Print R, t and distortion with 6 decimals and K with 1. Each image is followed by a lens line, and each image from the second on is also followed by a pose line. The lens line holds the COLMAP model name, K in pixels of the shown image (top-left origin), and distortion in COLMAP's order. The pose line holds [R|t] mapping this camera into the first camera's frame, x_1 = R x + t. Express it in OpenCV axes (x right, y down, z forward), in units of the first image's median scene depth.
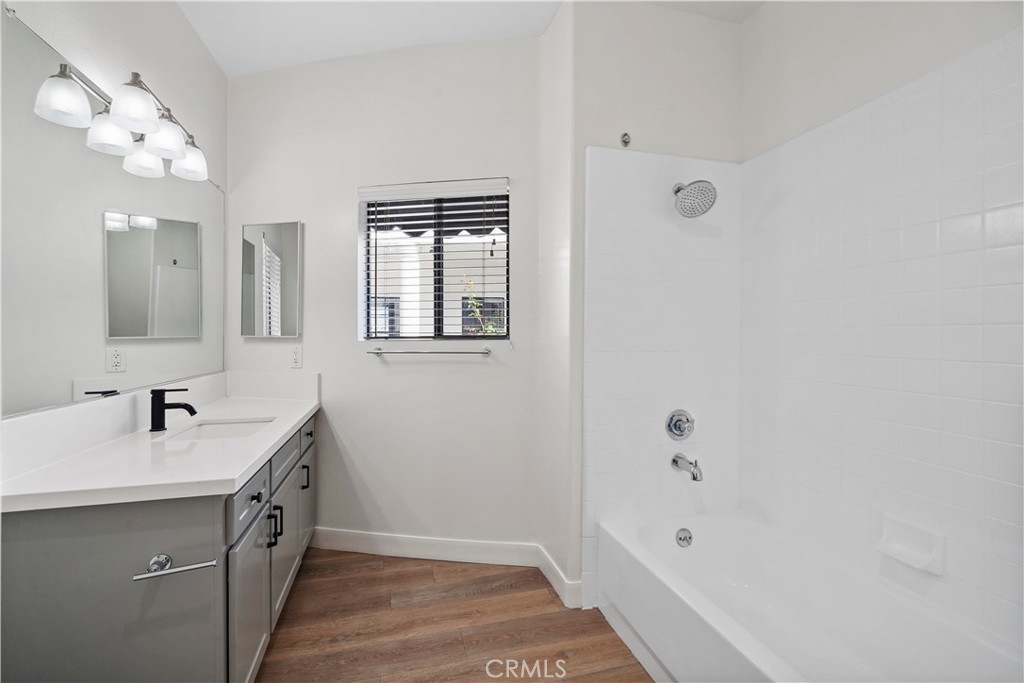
lens RADIAL K [[470.8, 0, 519.5], [0, 470.8, 352.6], [0, 0, 1]] dist [-0.000122, 0.000288]
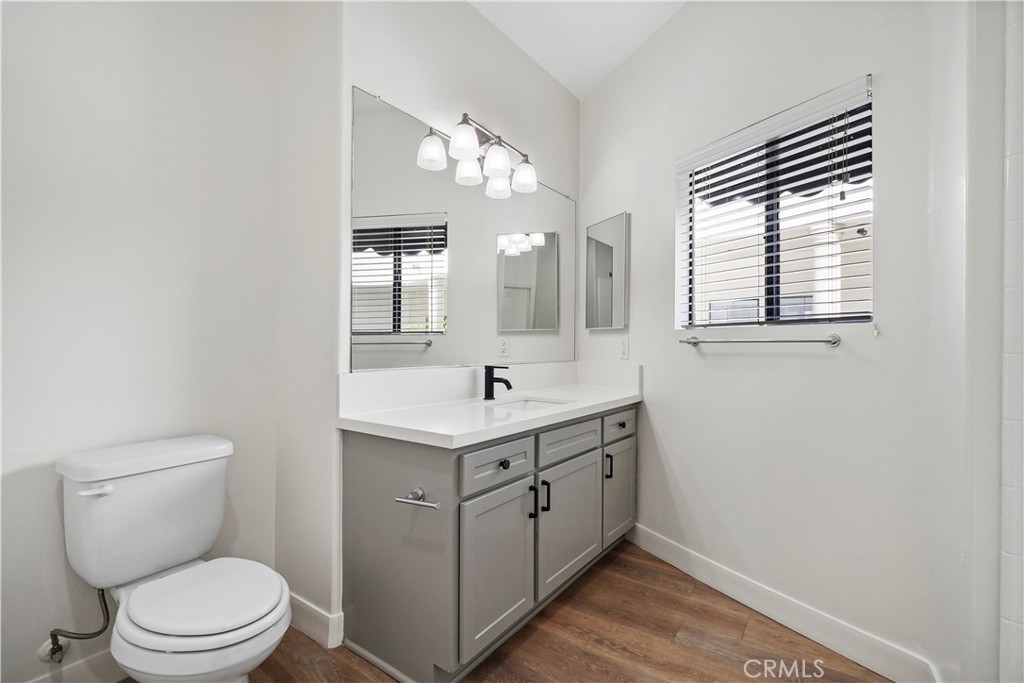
lens RADIAL K [[470.8, 0, 519.5], [0, 470.8, 352.6], [0, 0, 1]] dist [-0.000122, 0.000288]
pose [[0.629186, 0.014955, -0.777111, 0.187227], [-0.034259, 0.999377, -0.008505, 0.040049], [0.776500, 0.031975, 0.629306, 0.219837]]
